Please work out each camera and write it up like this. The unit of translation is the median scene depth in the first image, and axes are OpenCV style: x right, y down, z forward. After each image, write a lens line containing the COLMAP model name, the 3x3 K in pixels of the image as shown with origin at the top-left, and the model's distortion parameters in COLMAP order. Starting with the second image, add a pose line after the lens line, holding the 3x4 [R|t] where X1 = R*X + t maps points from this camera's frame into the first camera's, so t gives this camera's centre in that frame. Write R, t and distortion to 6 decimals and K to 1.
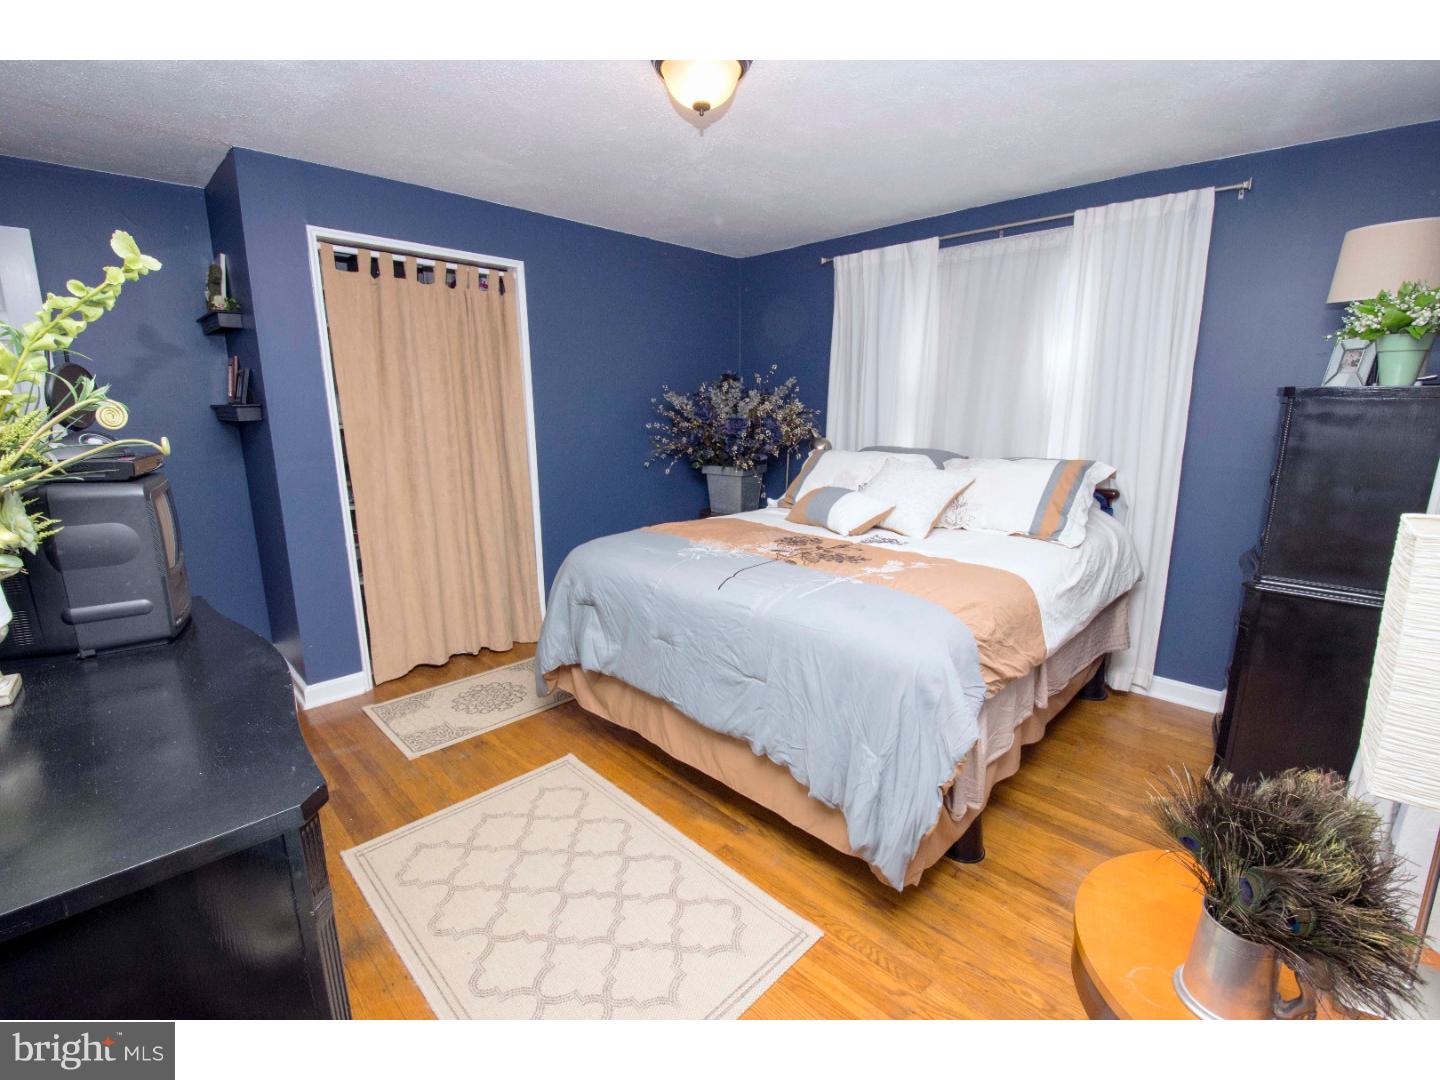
lens RADIAL K [[637.4, 0, 722.7], [0, 637.4, 538.5], [0, 0, 1]] dist [-0.009055, -0.001804]
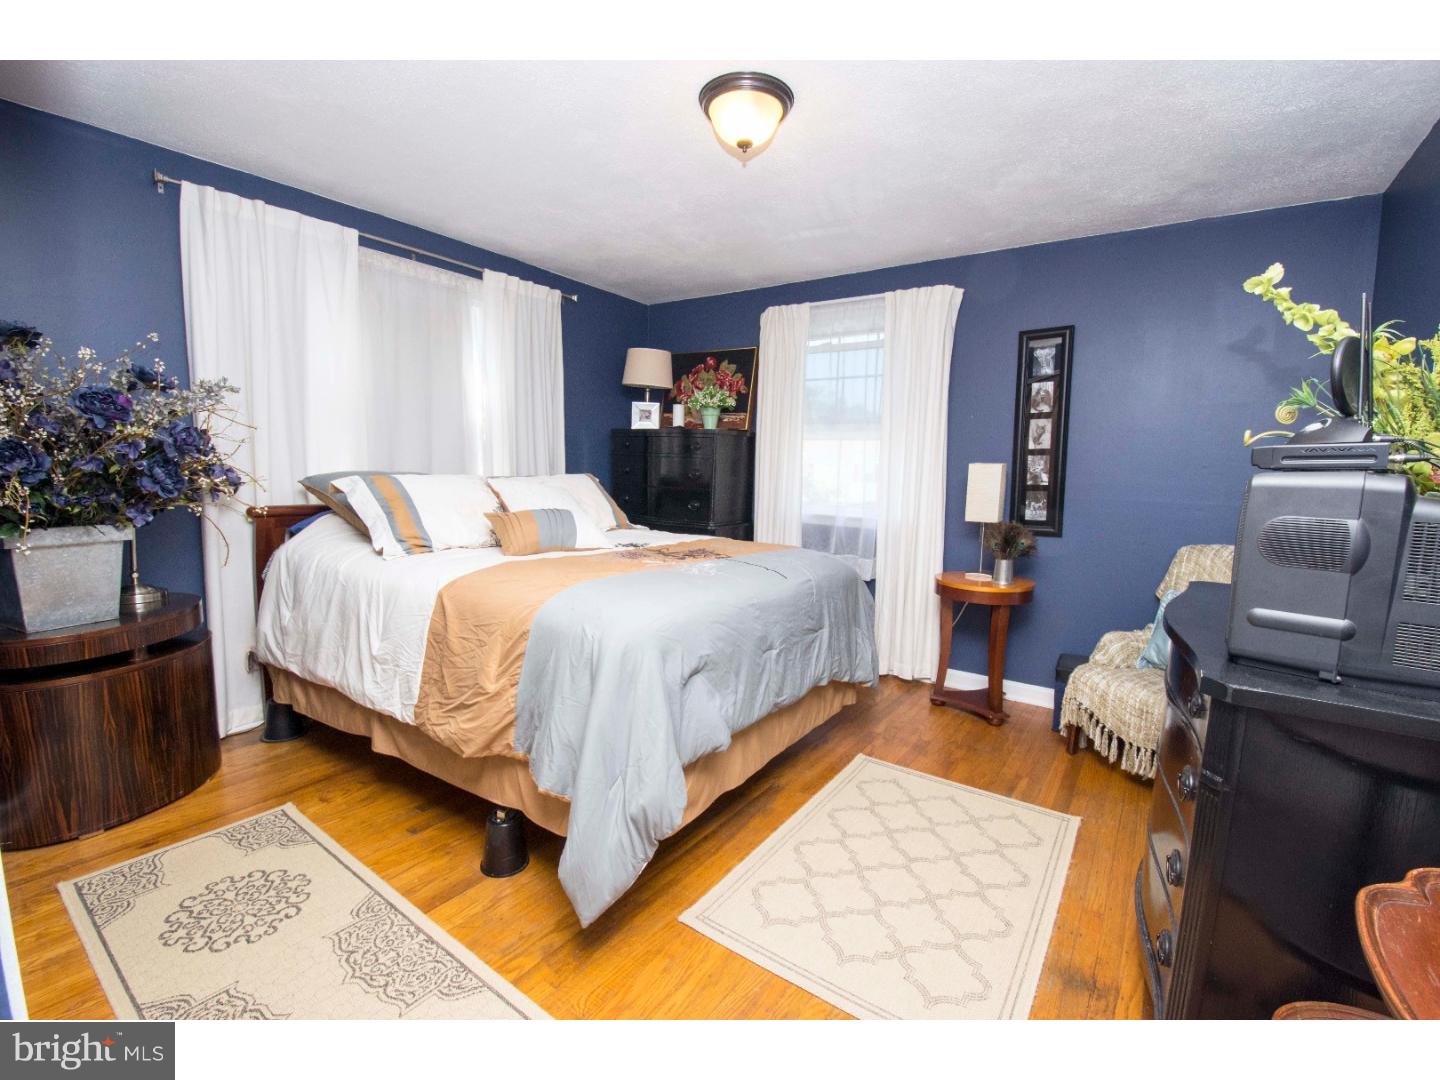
lens RADIAL K [[637.4, 0, 718.6], [0, 637.4, 534.4], [0, 0, 1]] dist [-0.009055, -0.001804]
pose [[-0.166584, -0.117288, 0.979027, -0.707335], [0.175549, 0.973510, 0.146497, -0.122565], [-0.970274, 0.196272, -0.141581, 0.801708]]
